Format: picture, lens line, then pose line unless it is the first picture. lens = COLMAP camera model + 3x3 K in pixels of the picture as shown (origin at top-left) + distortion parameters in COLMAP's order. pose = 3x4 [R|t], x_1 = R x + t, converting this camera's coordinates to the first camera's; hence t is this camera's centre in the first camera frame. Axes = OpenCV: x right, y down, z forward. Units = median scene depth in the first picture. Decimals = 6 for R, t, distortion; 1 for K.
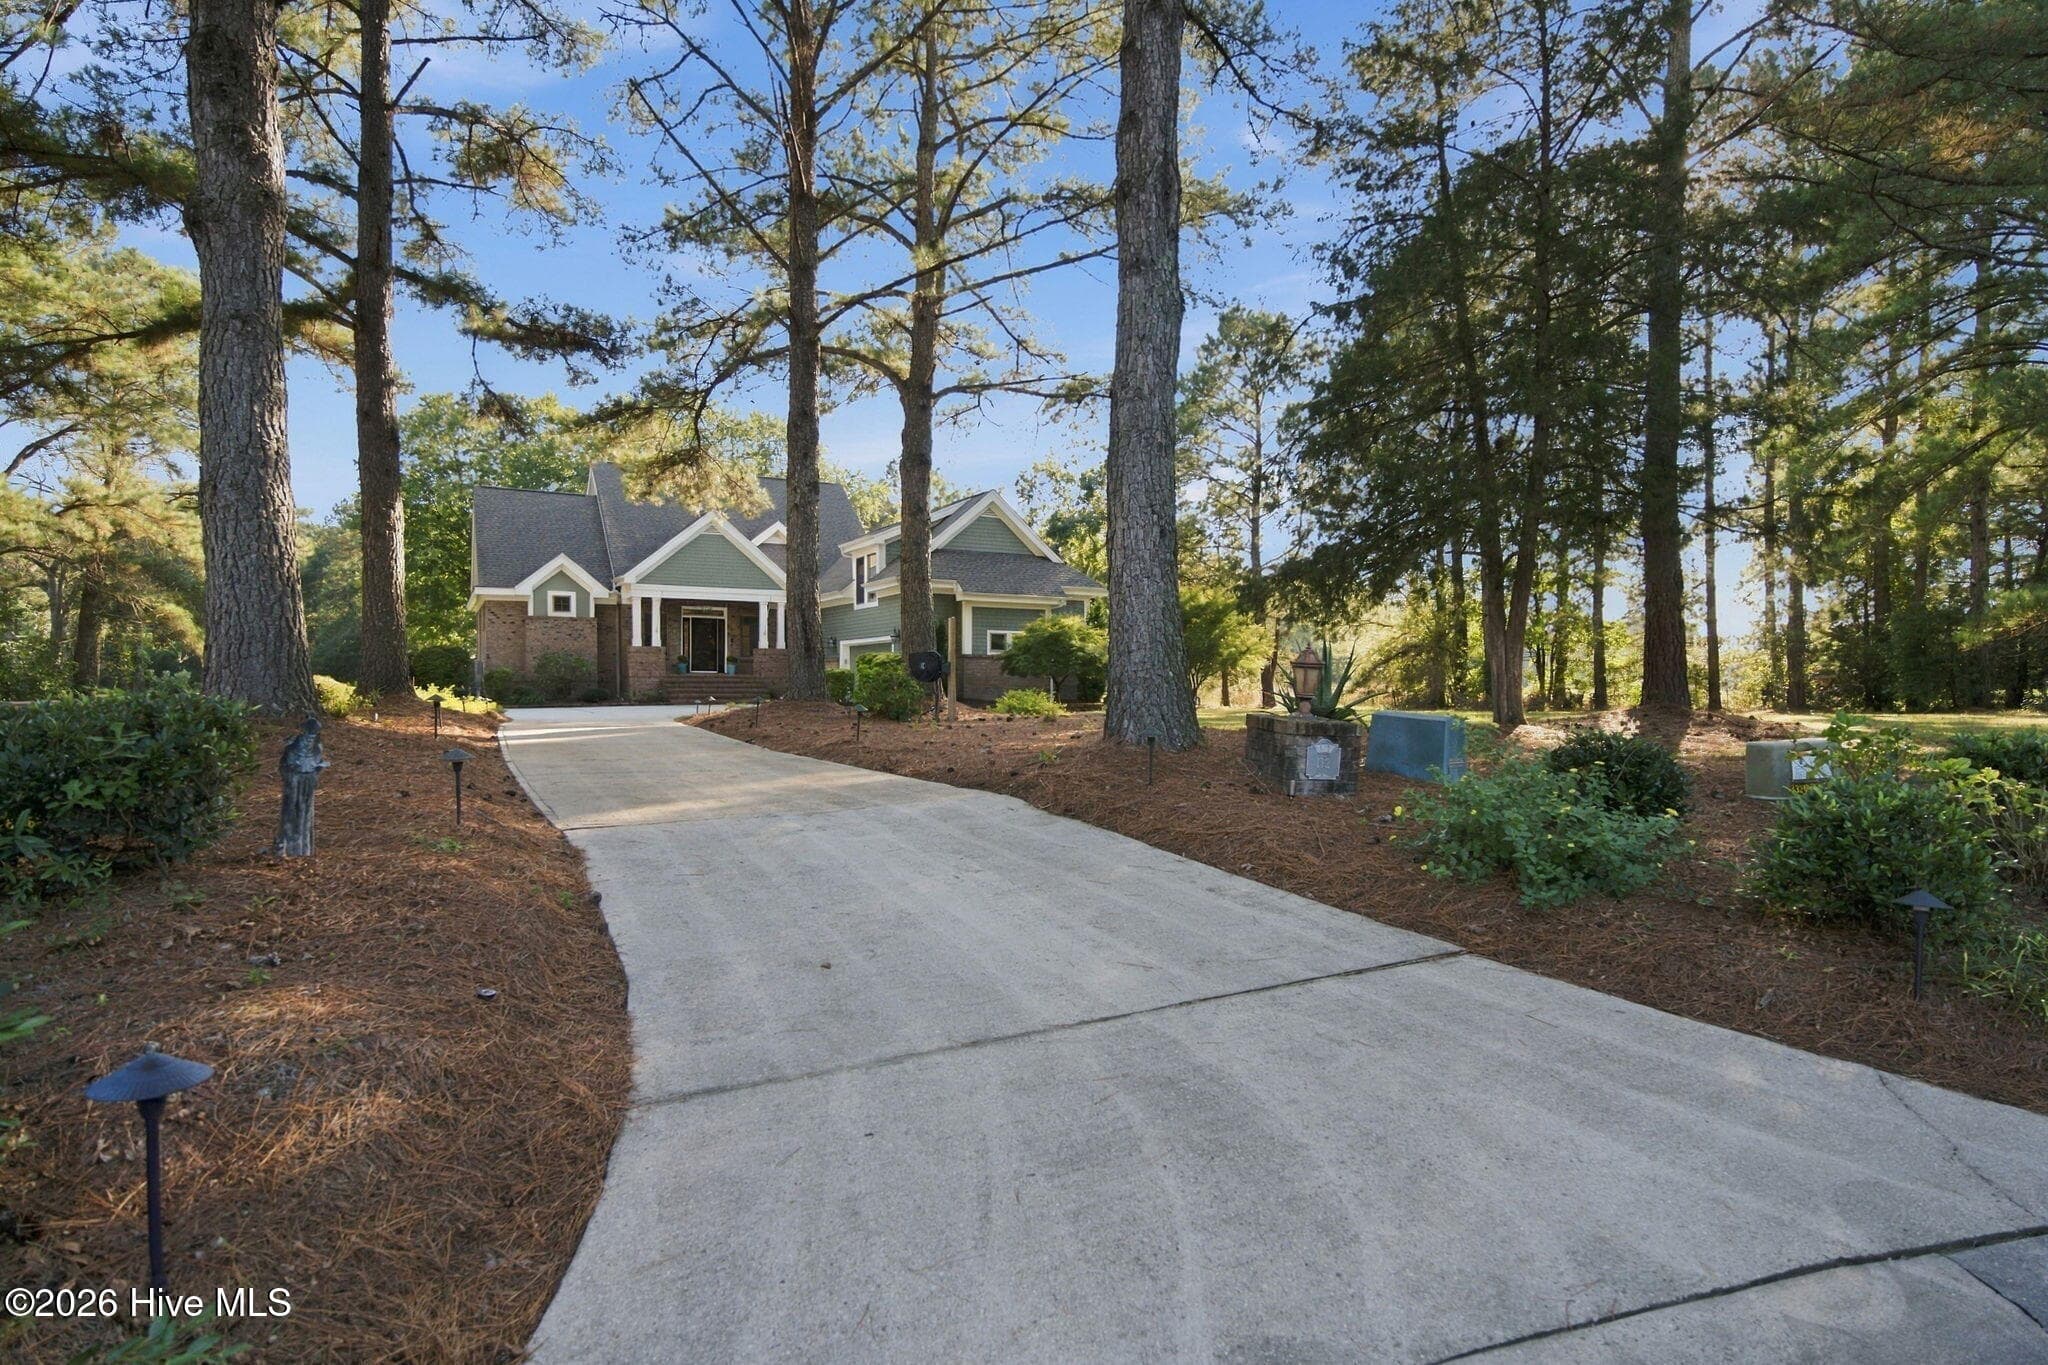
lens RADIAL K [[1044.8, 0, 1024.0], [0, 1044.8, 682.5], [0, 0, 1]] dist [-0.000728, 0.000249]
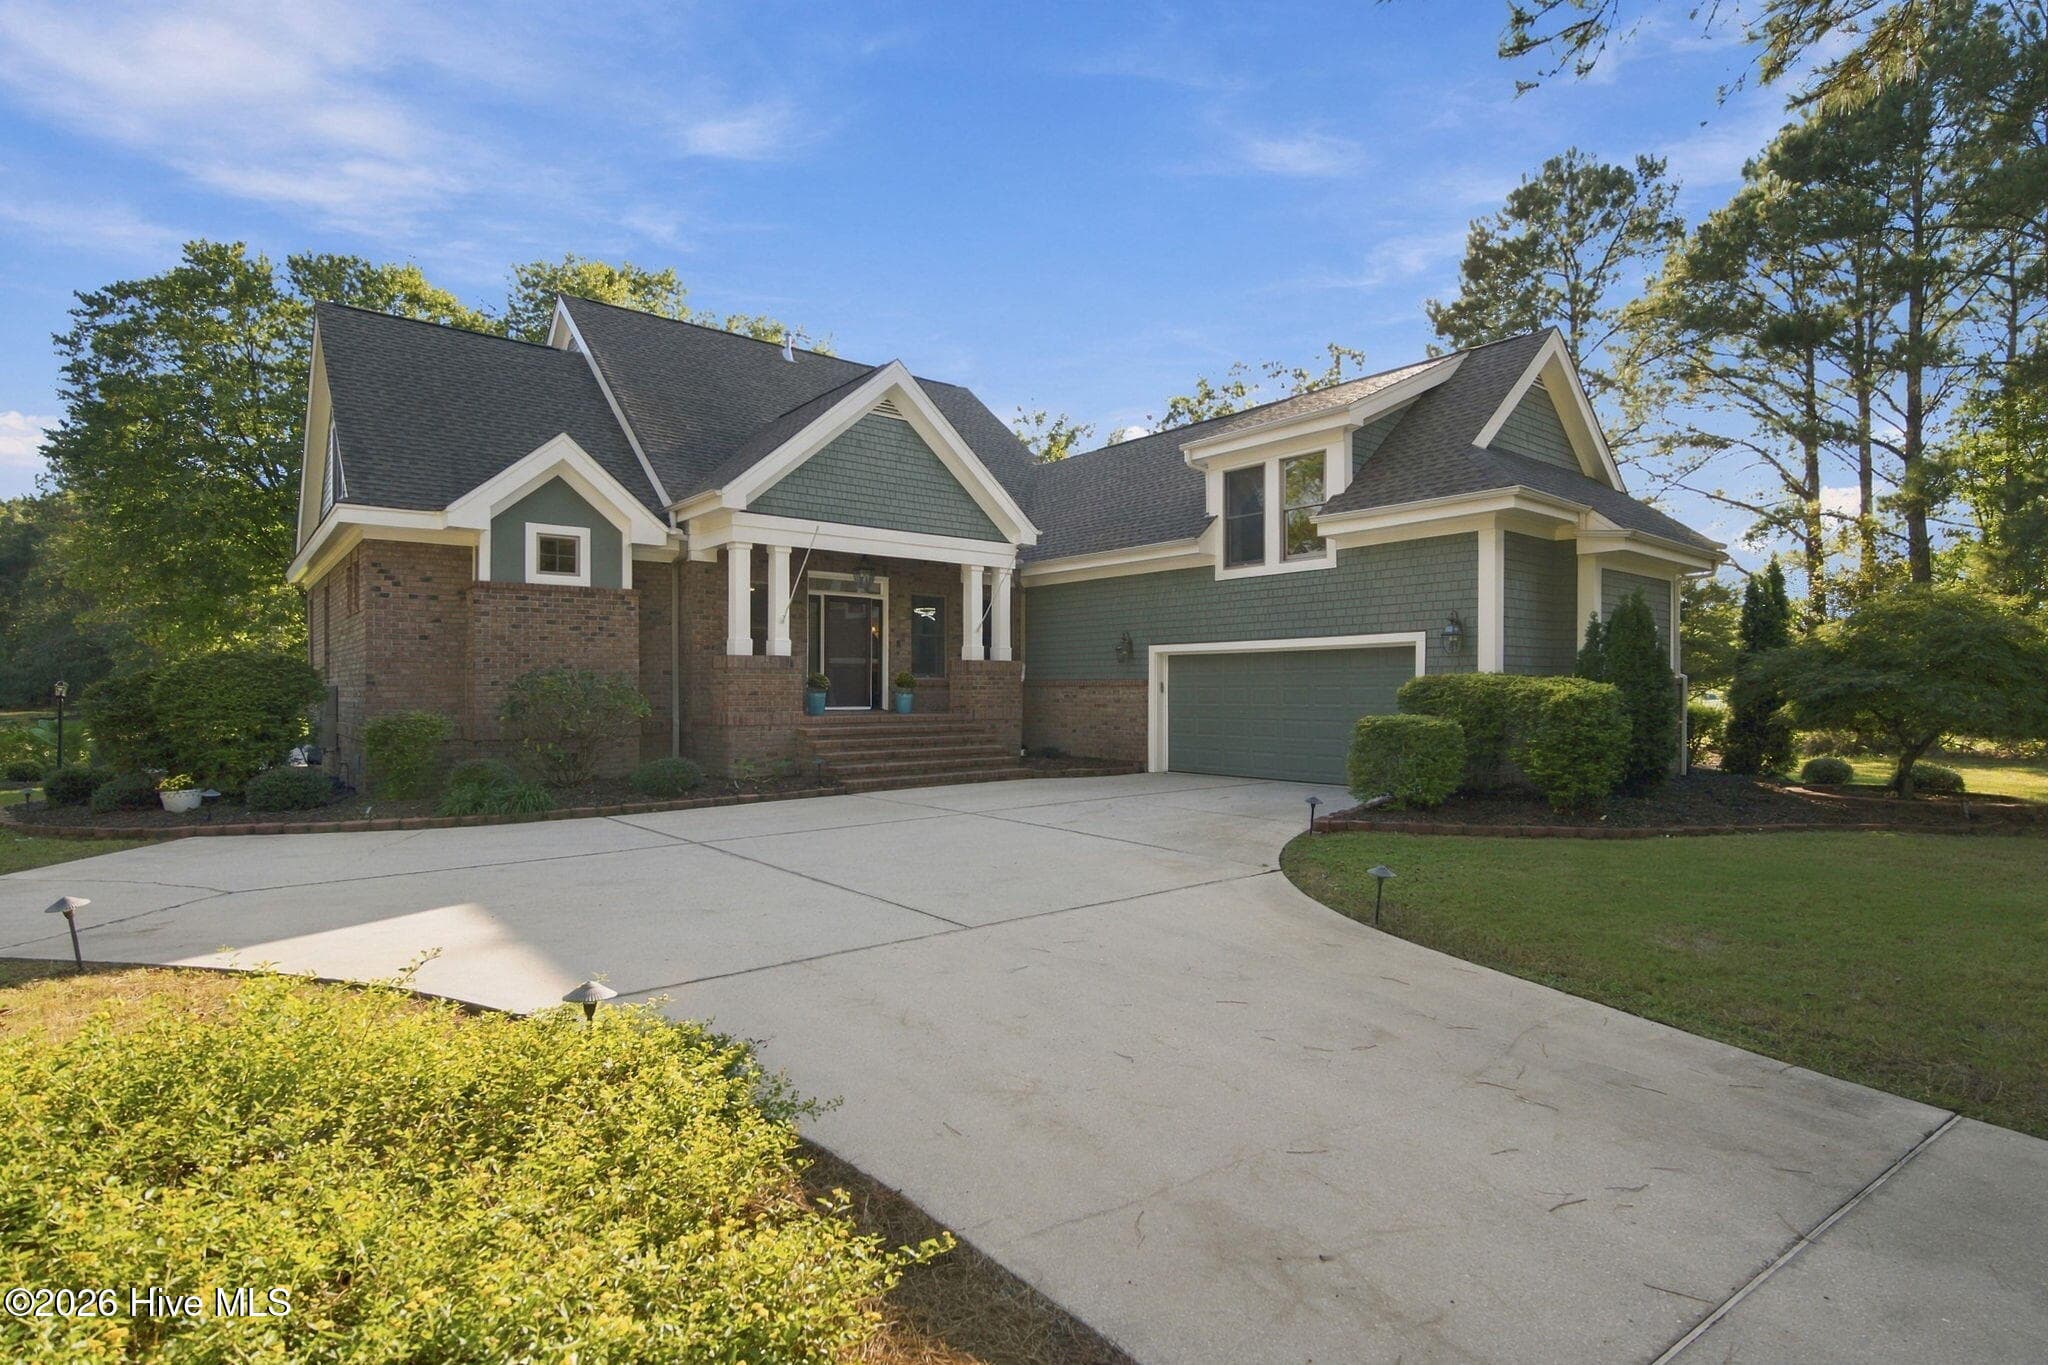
lens RADIAL K [[983.3, 0, 1026.2], [0, 983.3, 687.1], [0, 0, 1]] dist [-0.025252, -0.000188]
pose [[0.981073, -0.003867, 0.193601, -0.331556], [0.003966, 0.999992, -0.000126, -0.020697], [-0.193599, 0.000891, 0.981080, 0.571466]]
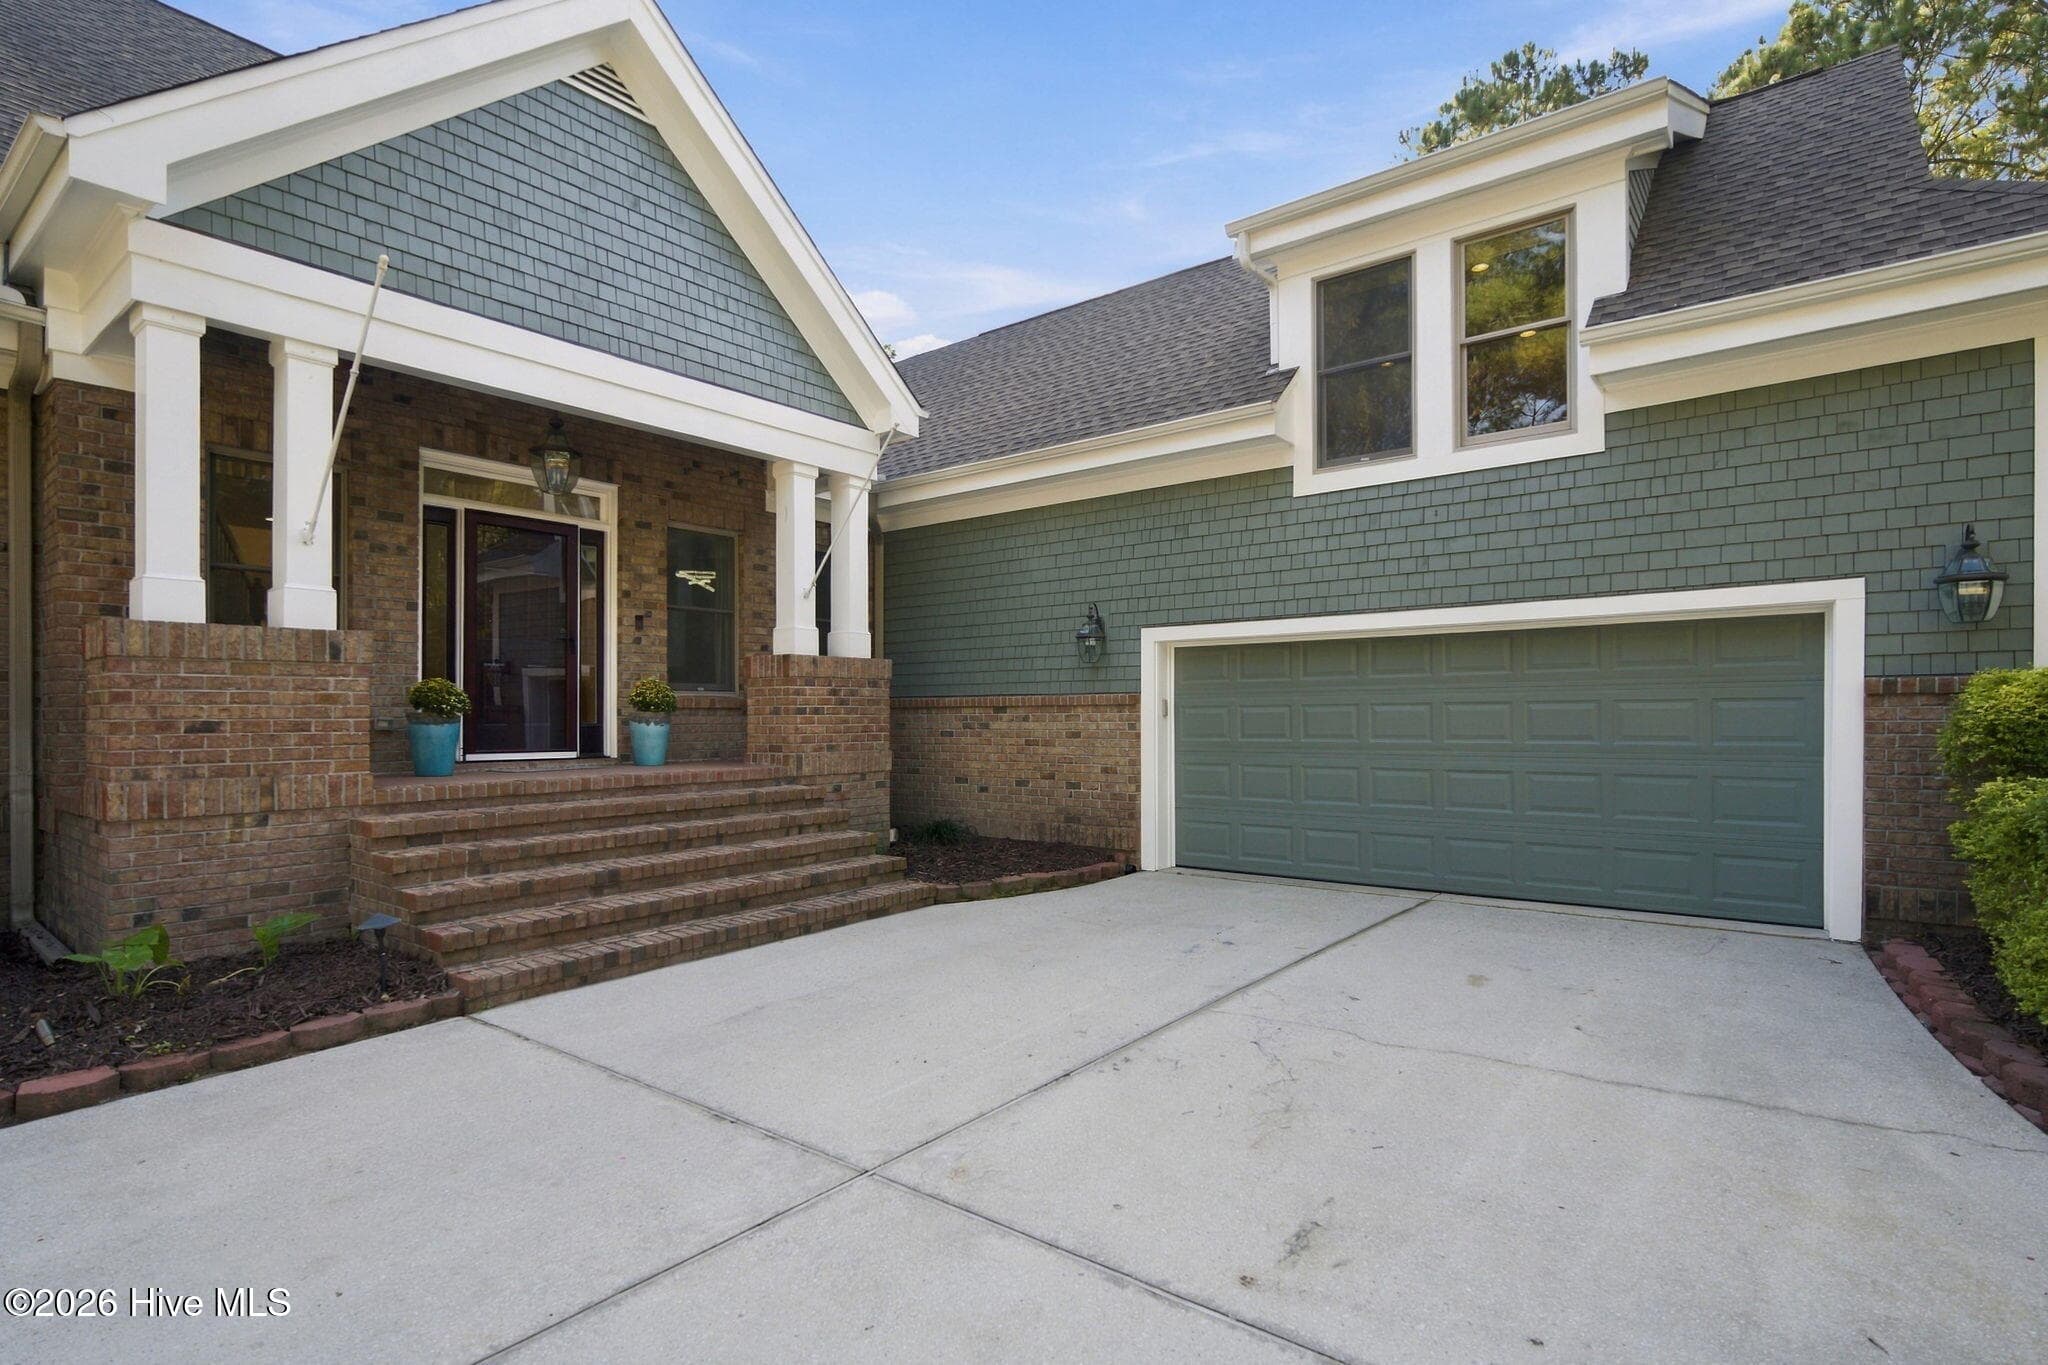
lens RADIAL K [[1001.3, 0, 1015.6], [0, 1001.3, 697.7], [0, 0, 1]] dist [-0.002836, -0.000734]
pose [[0.920782, -0.003321, 0.390063, -0.309607], [0.009410, 0.999862, -0.013701, -0.019938], [-0.389963, 0.016286, 0.920686, 0.806372]]
